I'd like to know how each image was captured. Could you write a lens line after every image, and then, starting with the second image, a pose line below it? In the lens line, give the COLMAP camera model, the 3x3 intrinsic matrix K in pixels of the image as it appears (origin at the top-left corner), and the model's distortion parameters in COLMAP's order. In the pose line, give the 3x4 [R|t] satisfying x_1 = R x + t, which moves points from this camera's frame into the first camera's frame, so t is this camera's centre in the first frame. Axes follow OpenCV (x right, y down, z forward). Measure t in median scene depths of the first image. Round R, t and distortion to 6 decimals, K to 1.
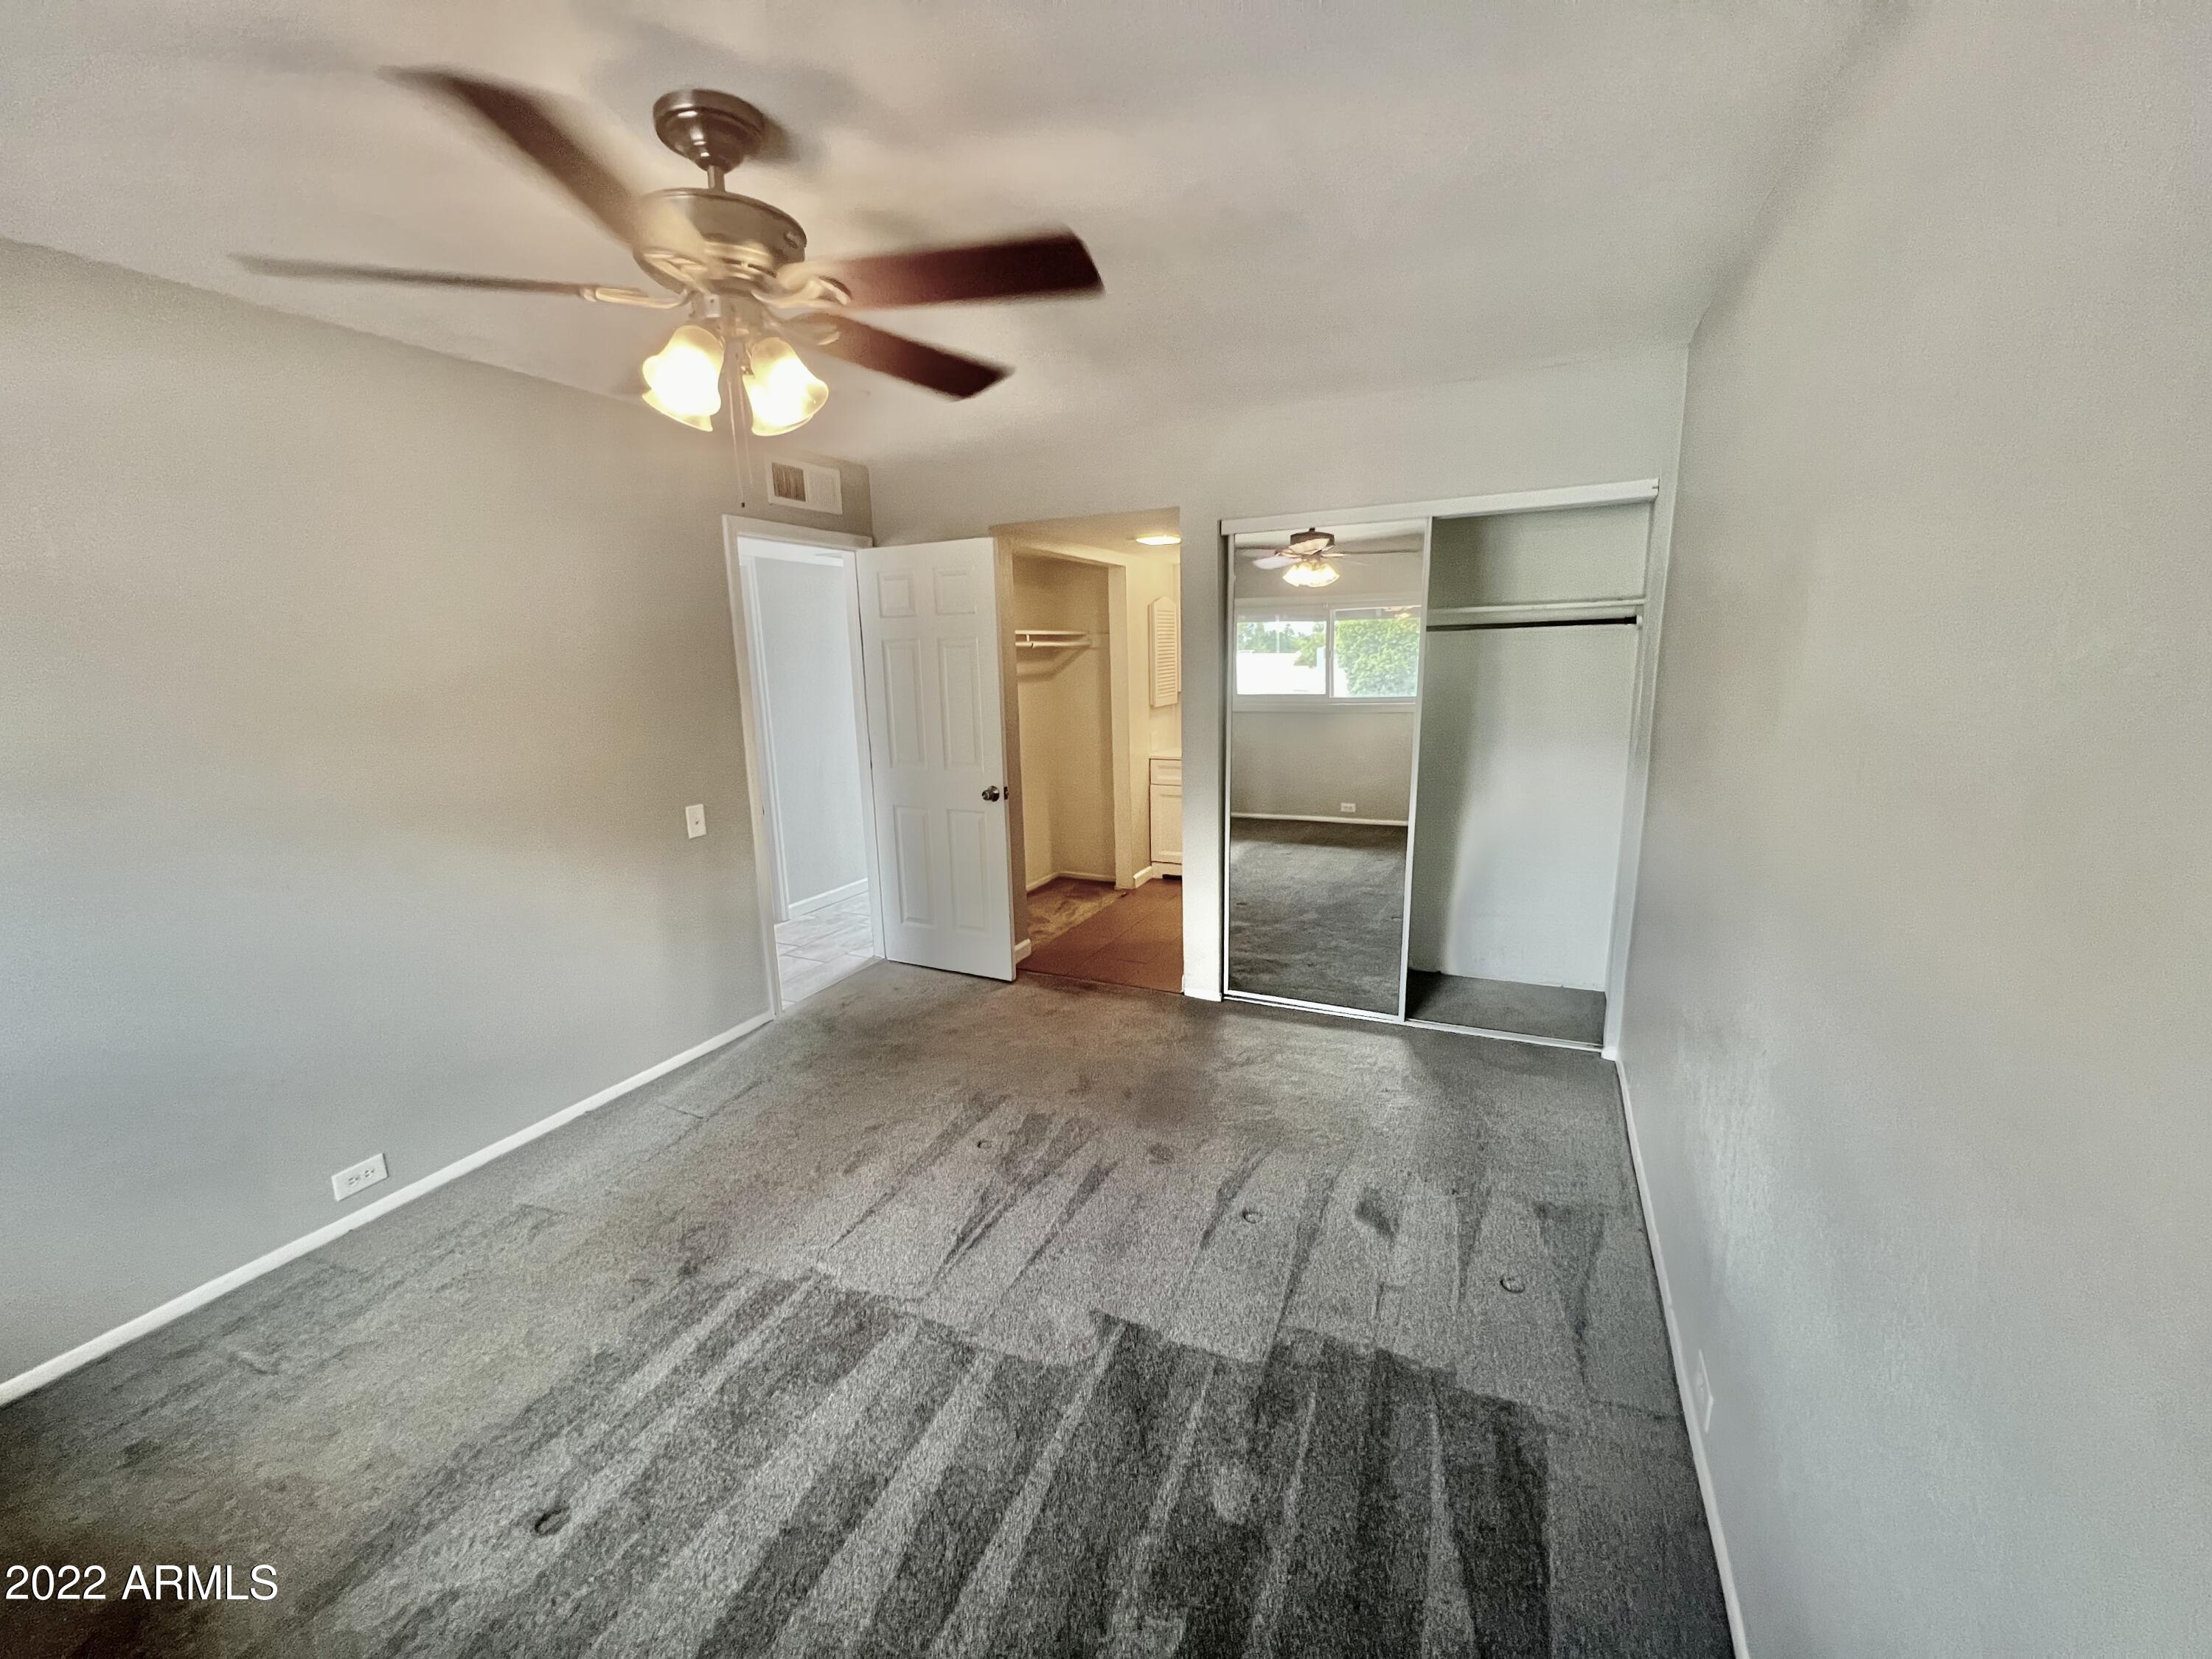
lens RADIAL K [[897.3, 0, 1096.4], [0, 897.3, 833.9], [0, 0, 1]] dist [0.009063, 0.000421]
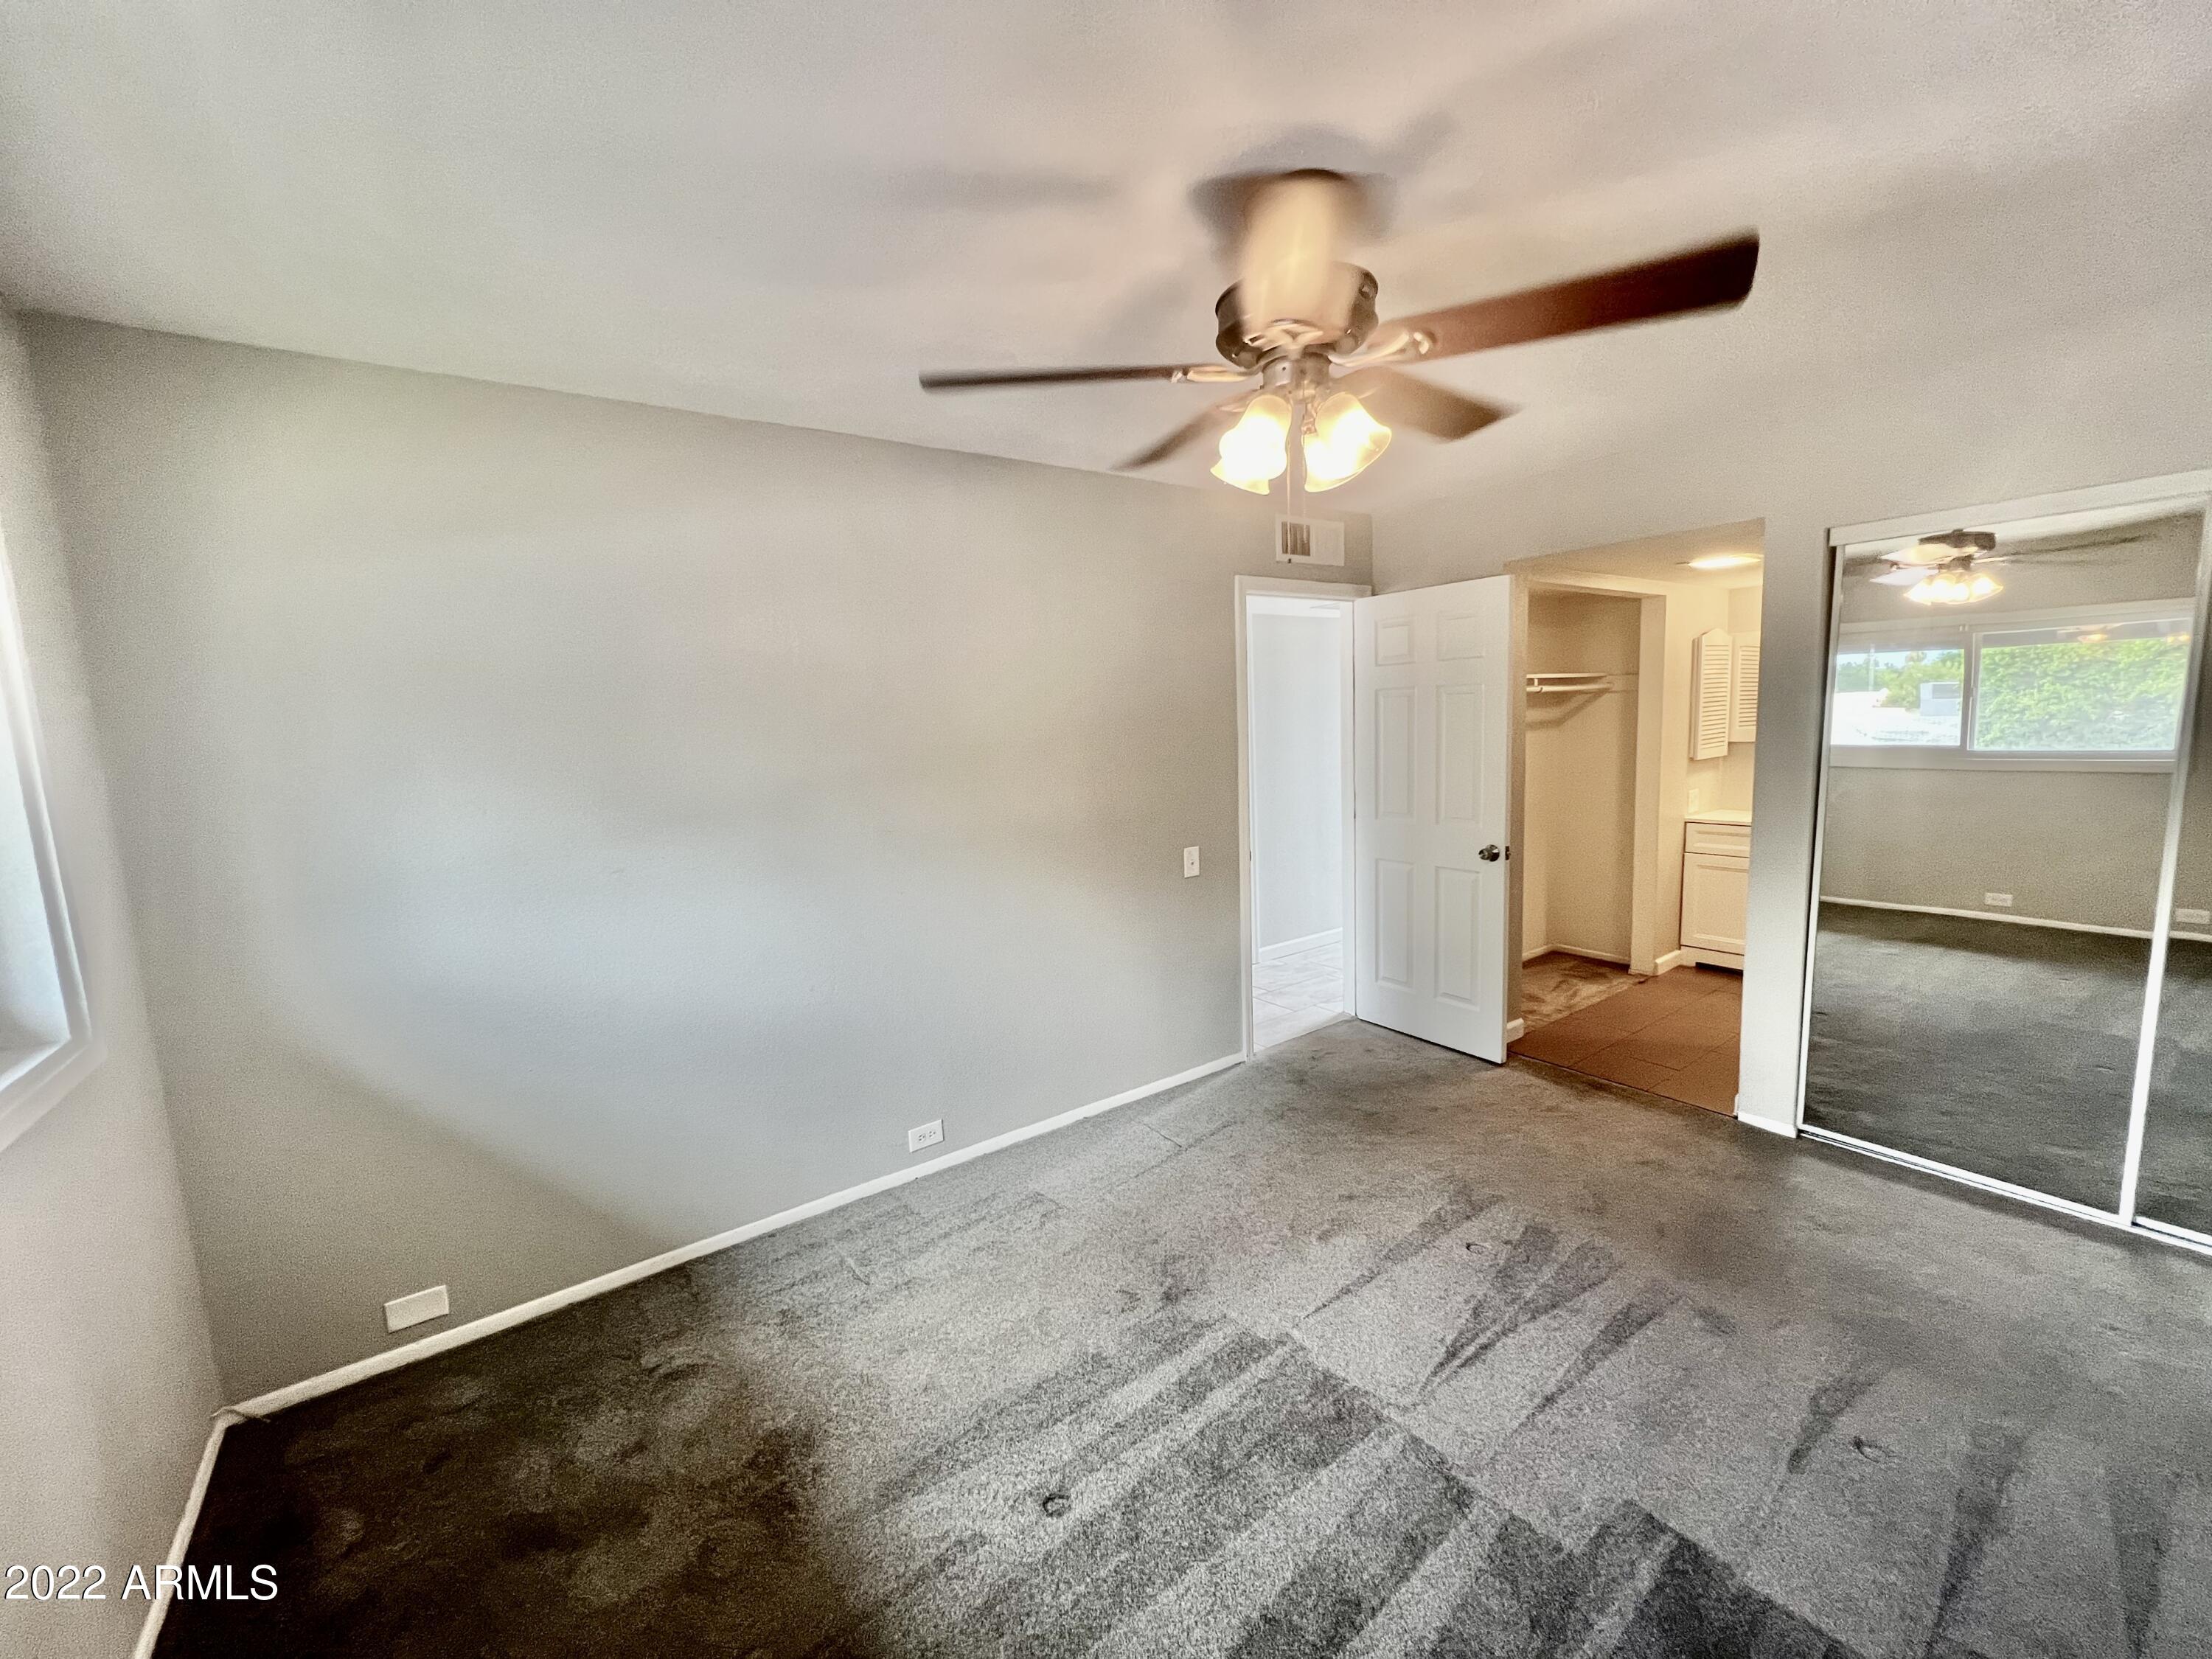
lens RADIAL K [[897.3, 0, 1096.4], [0, 897.3, 833.9], [0, 0, 1]] dist [0.009063, 0.000421]
pose [[0.879211, 0.052907, -0.473486, -0.054287], [-0.077895, 0.996405, -0.033305, -0.003782], [0.470022, 0.066164, 0.880171, 0.012758]]
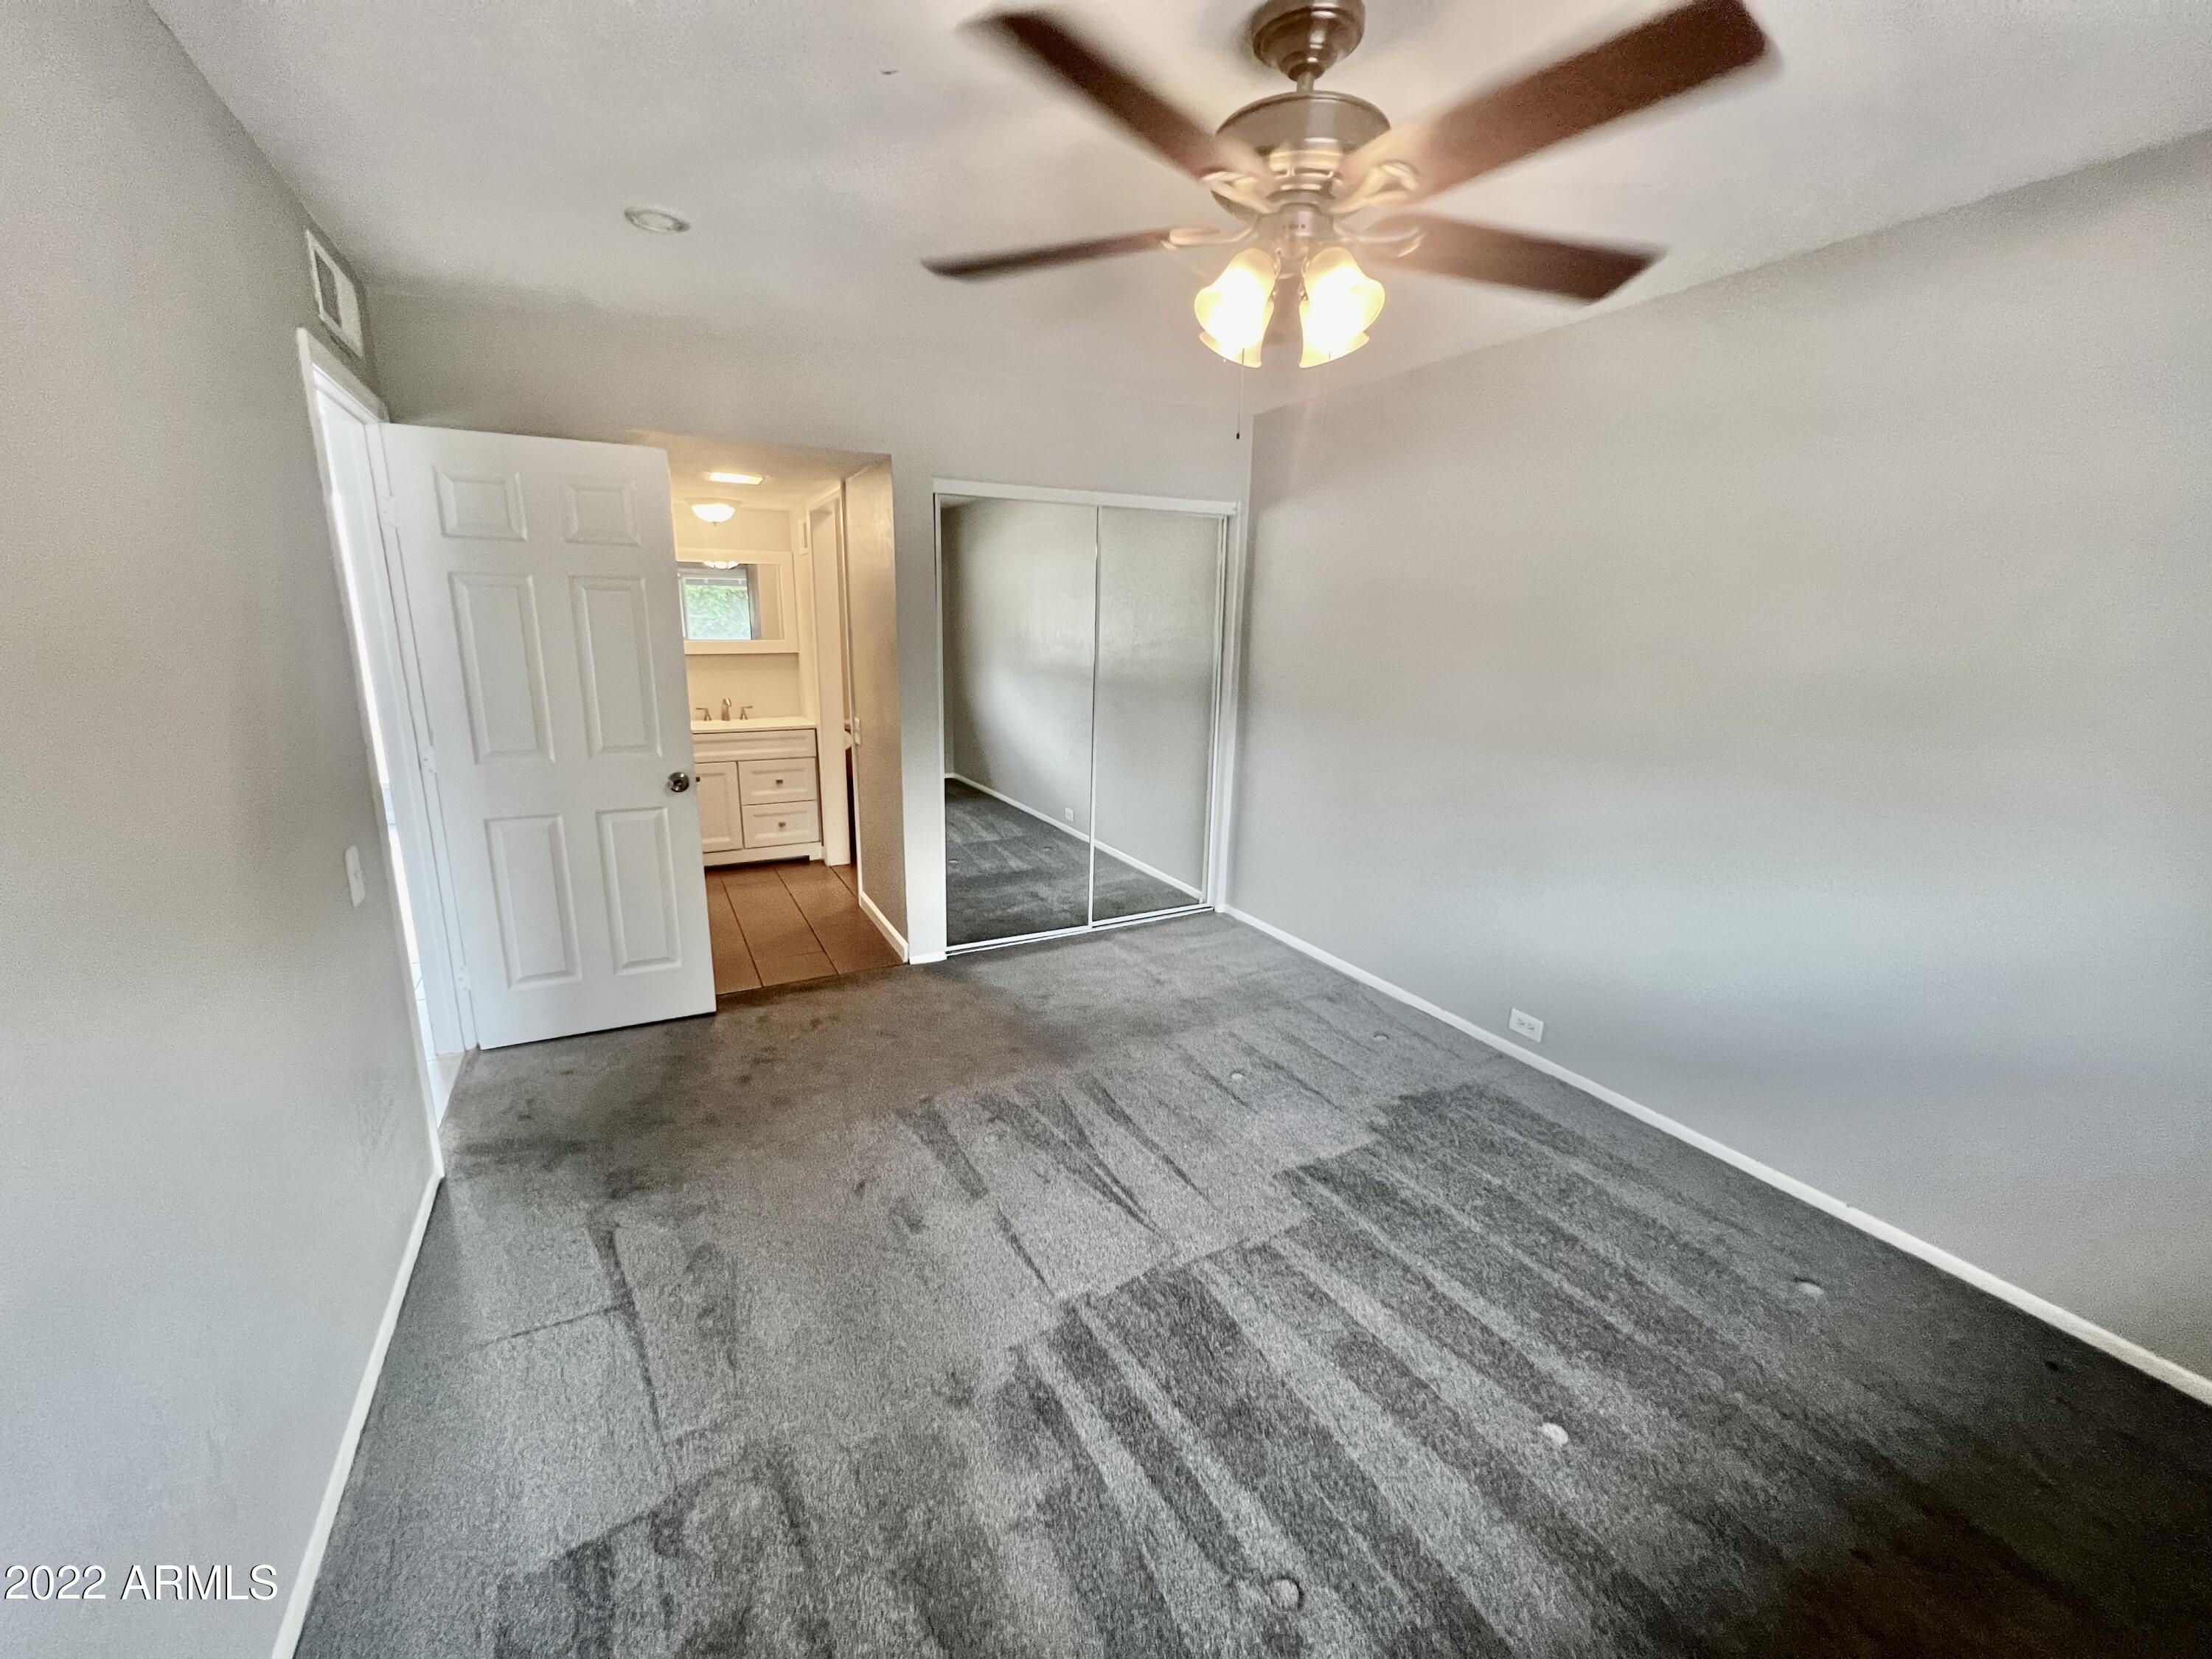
lens RADIAL K [[897.3, 0, 1096.4], [0, 897.3, 833.9], [0, 0, 1]] dist [0.009063, 0.000421]
pose [[0.590894, -0.155861, 0.791550, -0.754170], [0.131561, 0.986642, 0.096065, -0.039575], [-0.795950, 0.047373, 0.603506, 0.343653]]
